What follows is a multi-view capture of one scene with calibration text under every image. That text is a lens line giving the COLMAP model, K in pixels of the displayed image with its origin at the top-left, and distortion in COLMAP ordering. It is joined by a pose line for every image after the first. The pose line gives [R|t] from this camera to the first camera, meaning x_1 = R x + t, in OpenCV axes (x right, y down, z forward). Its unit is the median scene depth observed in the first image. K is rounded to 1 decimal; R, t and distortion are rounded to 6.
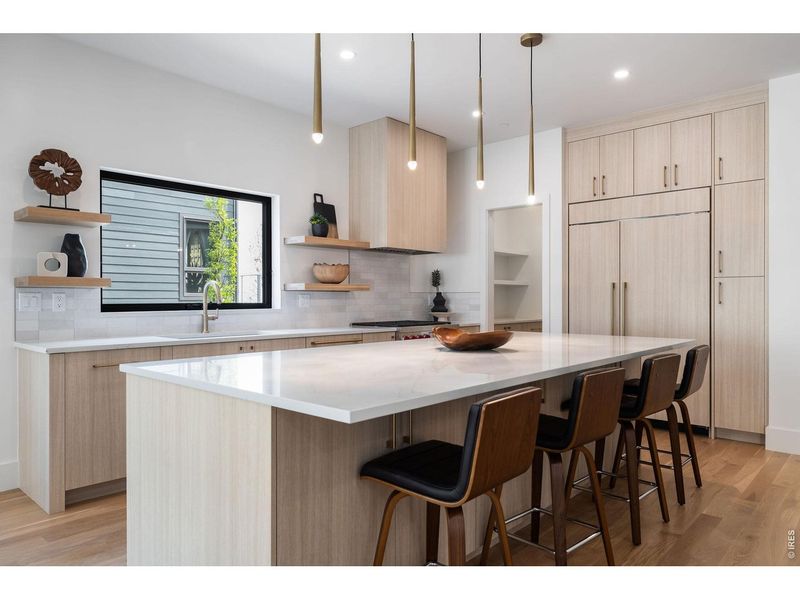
lens RADIAL K [[558.9, 0, 384.6], [0, 558.9, 299.7], [0, 0, 1]] dist [0.002640, 0.001246]
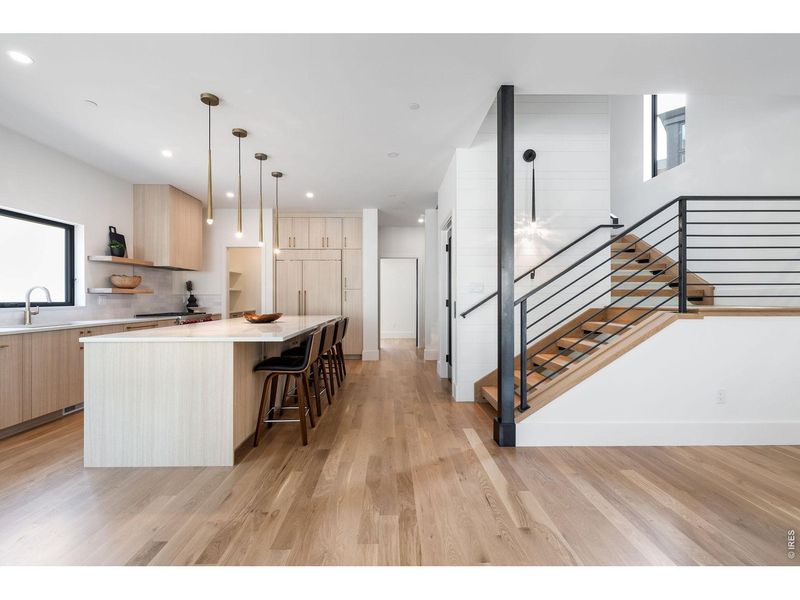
lens RADIAL K [[558.9, 0, 384.6], [0, 558.9, 299.7], [0, 0, 1]] dist [0.002640, 0.001246]
pose [[0.712810, -0.002591, 0.701352, -0.649341], [0.002771, 0.999996, 0.000877, 0.001383], [-0.701352, 0.001318, 0.712814, -0.544356]]
